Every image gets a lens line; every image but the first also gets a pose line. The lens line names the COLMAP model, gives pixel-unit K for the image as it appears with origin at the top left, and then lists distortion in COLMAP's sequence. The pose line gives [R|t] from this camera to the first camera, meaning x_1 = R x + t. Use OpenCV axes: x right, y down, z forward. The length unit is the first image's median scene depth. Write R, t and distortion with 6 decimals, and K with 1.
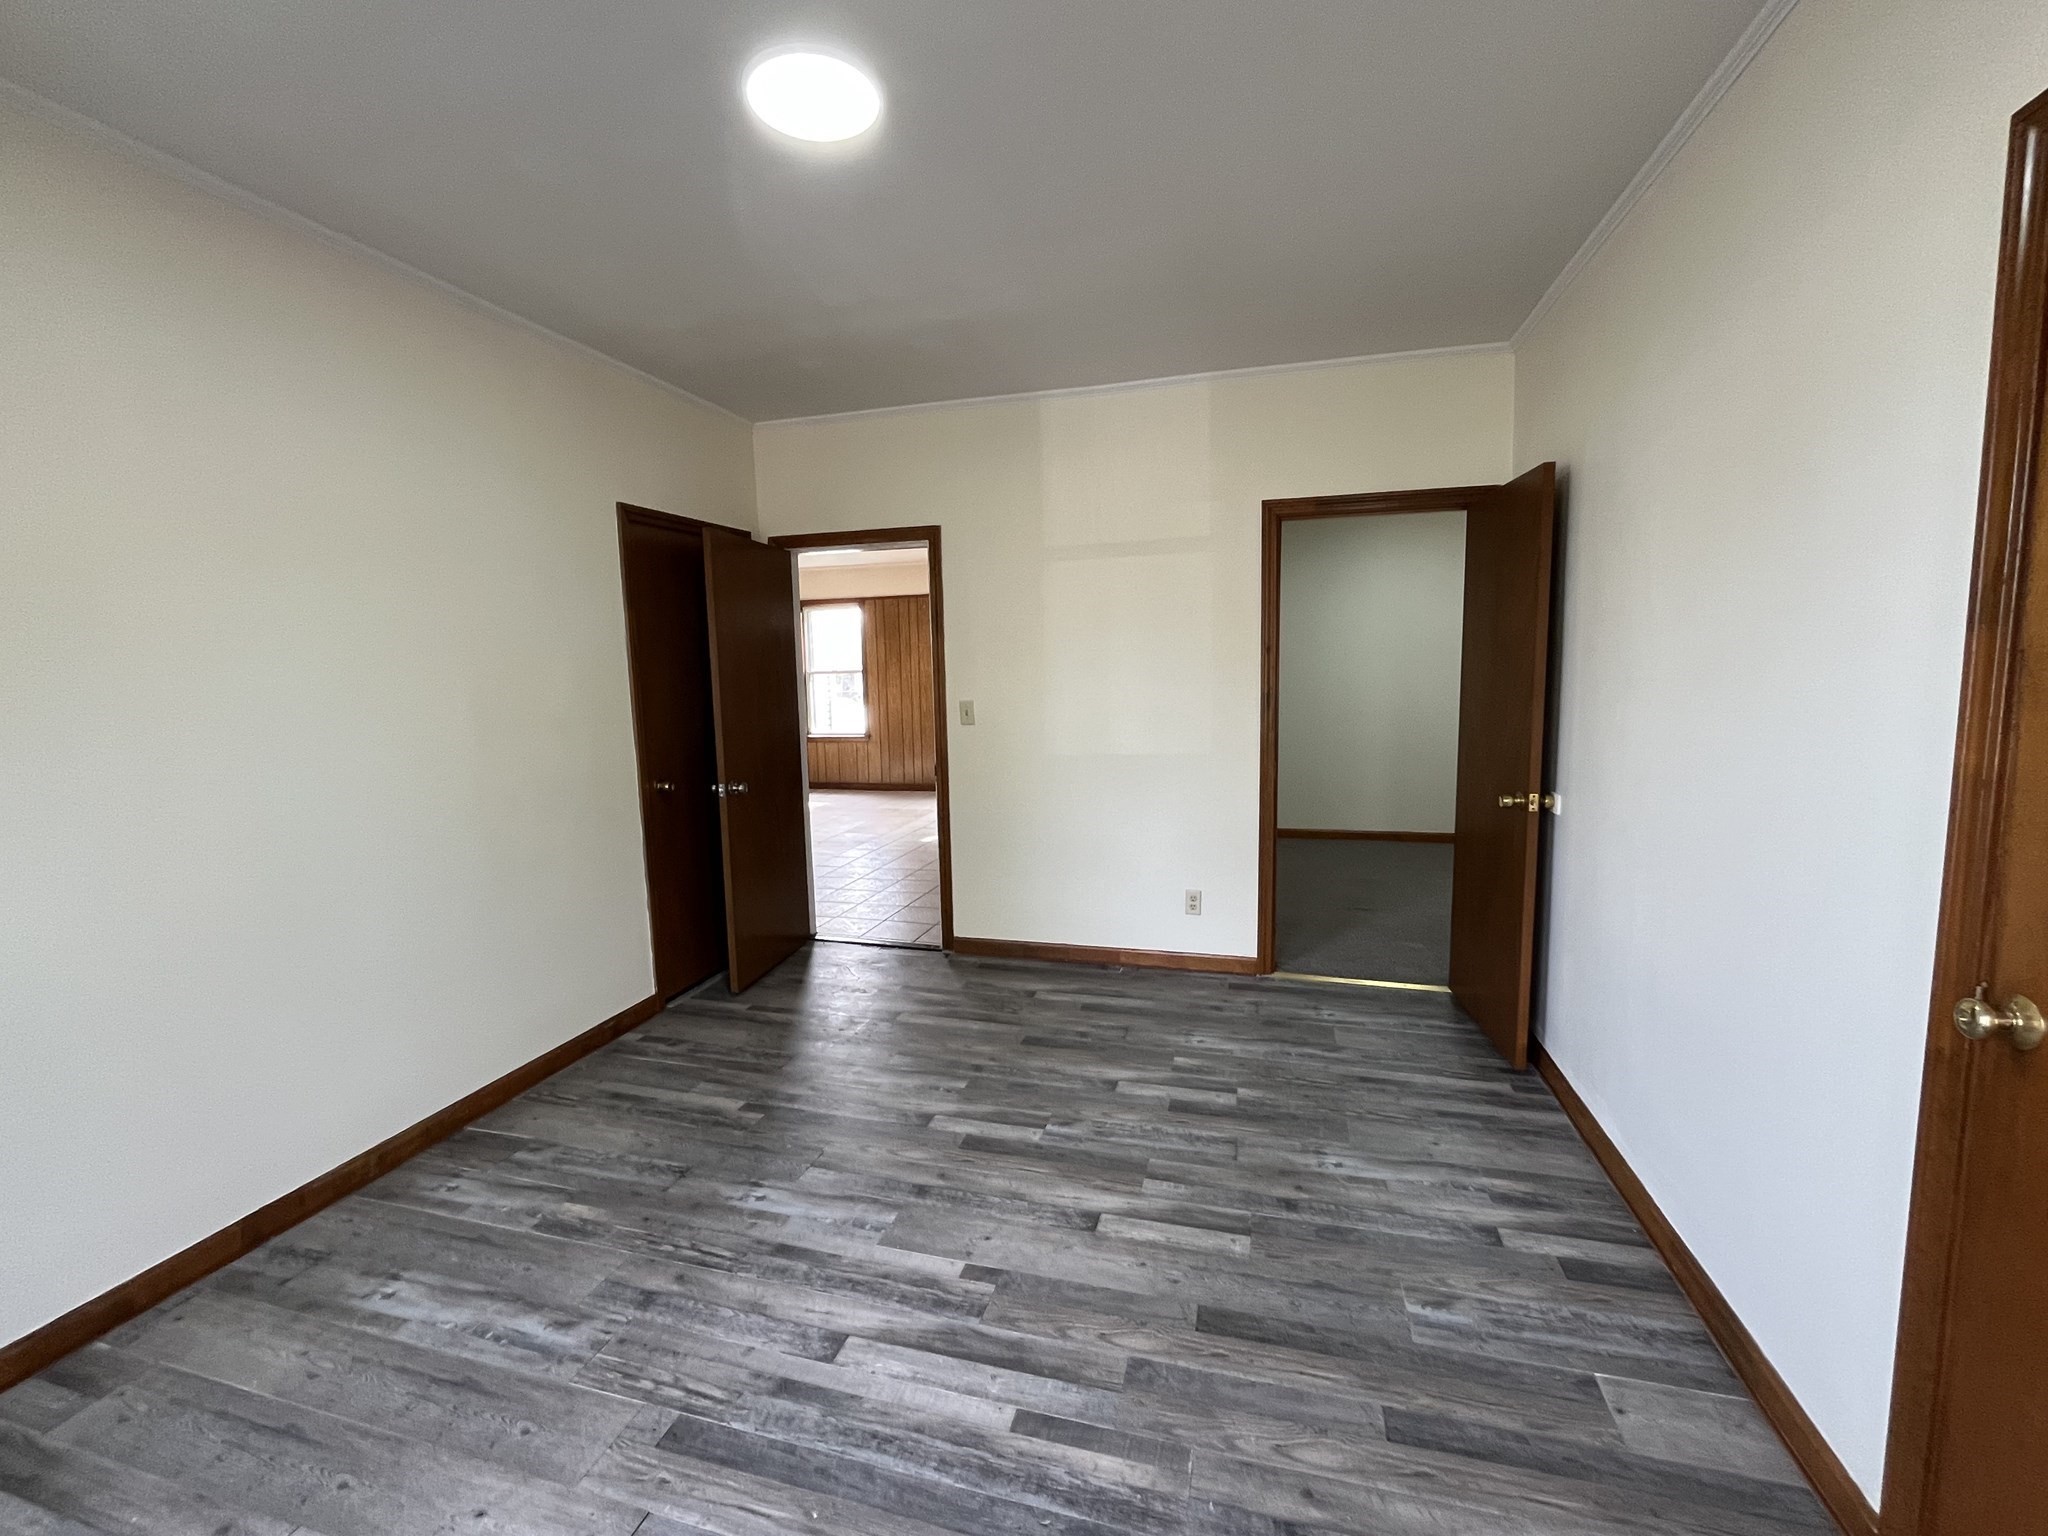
lens RADIAL K [[855.4, 0, 1022.8], [0, 855.4, 761.7], [0, 0, 1]] dist [-0.005939, -0.000711]
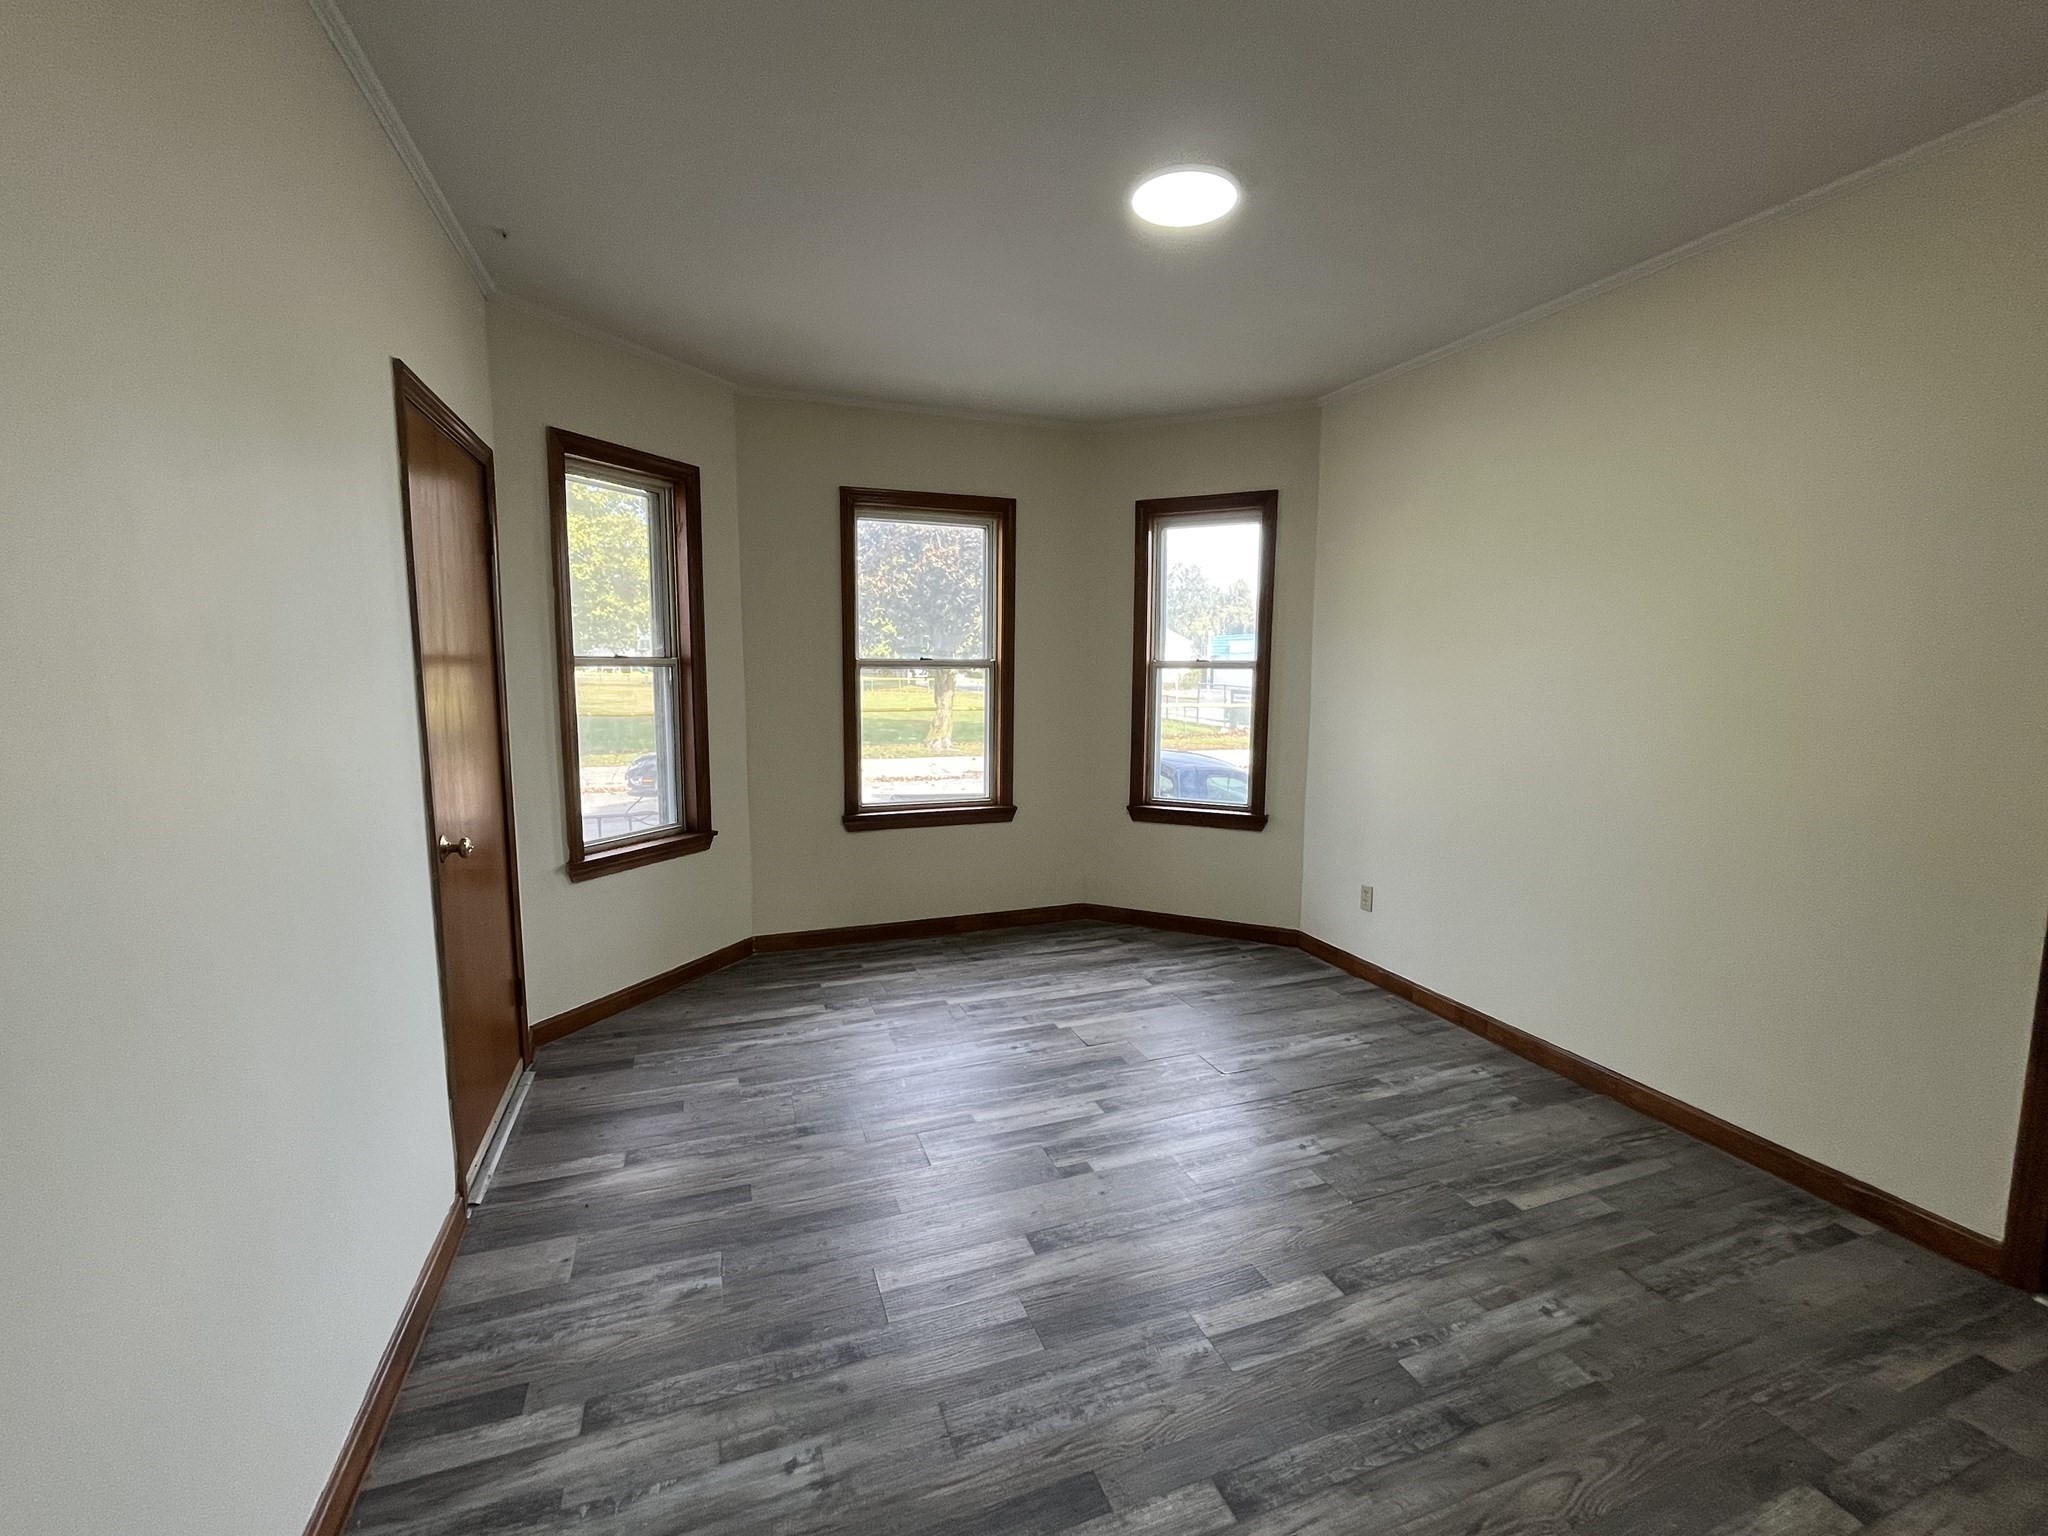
lens RADIAL K [[855.4, 0, 1013.3], [0, 855.4, 773.4], [0, 0, 1]] dist [-0.005939, -0.000711]
pose [[-0.808843, 0.095332, -0.580245, 0.589030], [-0.050306, 0.971935, 0.229810, -0.184292], [0.585868, 0.215070, -0.781347, 1.573011]]
